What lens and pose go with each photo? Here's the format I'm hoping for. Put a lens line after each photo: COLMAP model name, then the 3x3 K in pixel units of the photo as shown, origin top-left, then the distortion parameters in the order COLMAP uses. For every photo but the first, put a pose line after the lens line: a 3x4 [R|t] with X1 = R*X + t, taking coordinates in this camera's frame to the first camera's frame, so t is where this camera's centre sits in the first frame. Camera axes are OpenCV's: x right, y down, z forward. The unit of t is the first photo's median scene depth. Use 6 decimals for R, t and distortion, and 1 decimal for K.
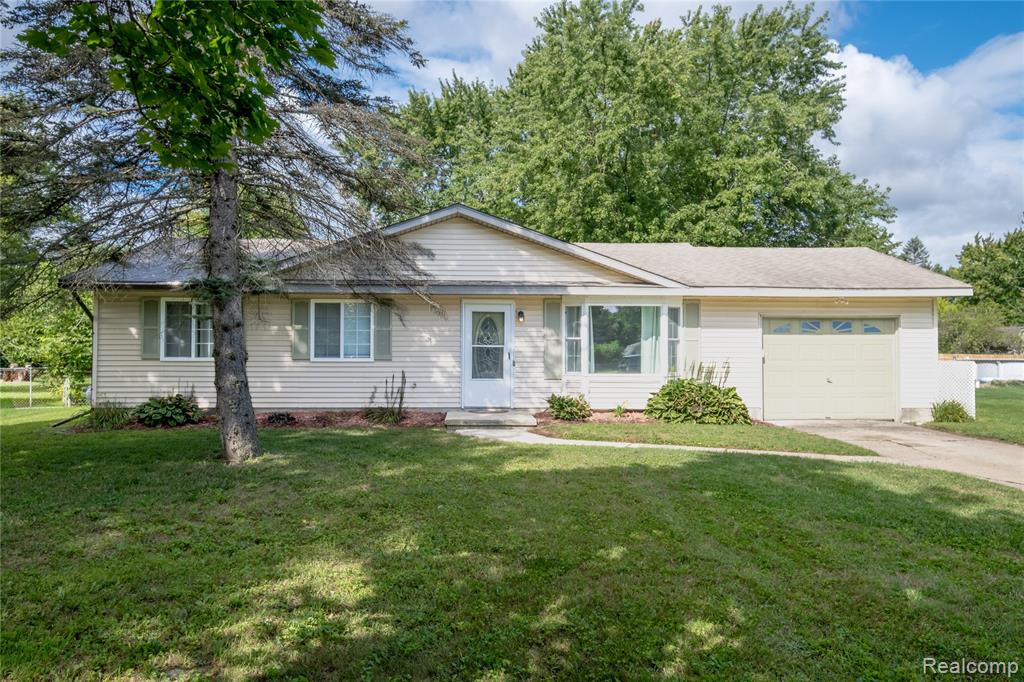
lens RADIAL K [[751.1, 0, 507.8], [0, 751.1, 342.3], [0, 0, 1]] dist [0.035827, 0.012038]
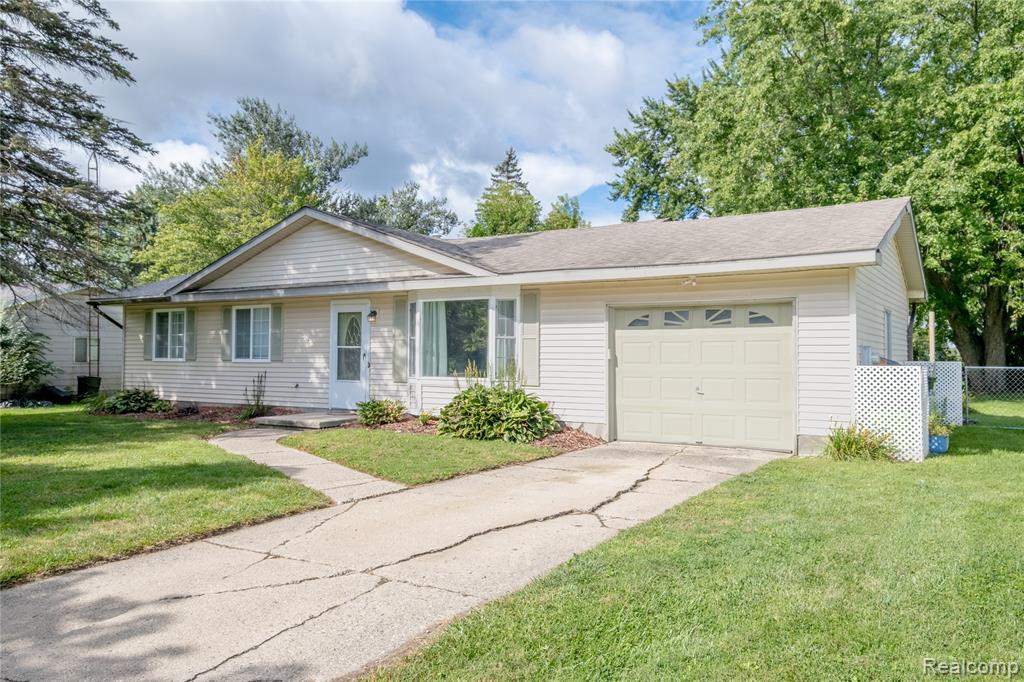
lens RADIAL K [[751.1, 0, 511.1], [0, 751.1, 346.8], [0, 0, 1]] dist [0.035827, 0.012038]
pose [[0.821308, -0.007625, -0.570433, 0.761871], [0.004927, 0.999968, -0.006273, 0.012688], [0.570463, 0.002342, 0.821320, 0.335573]]
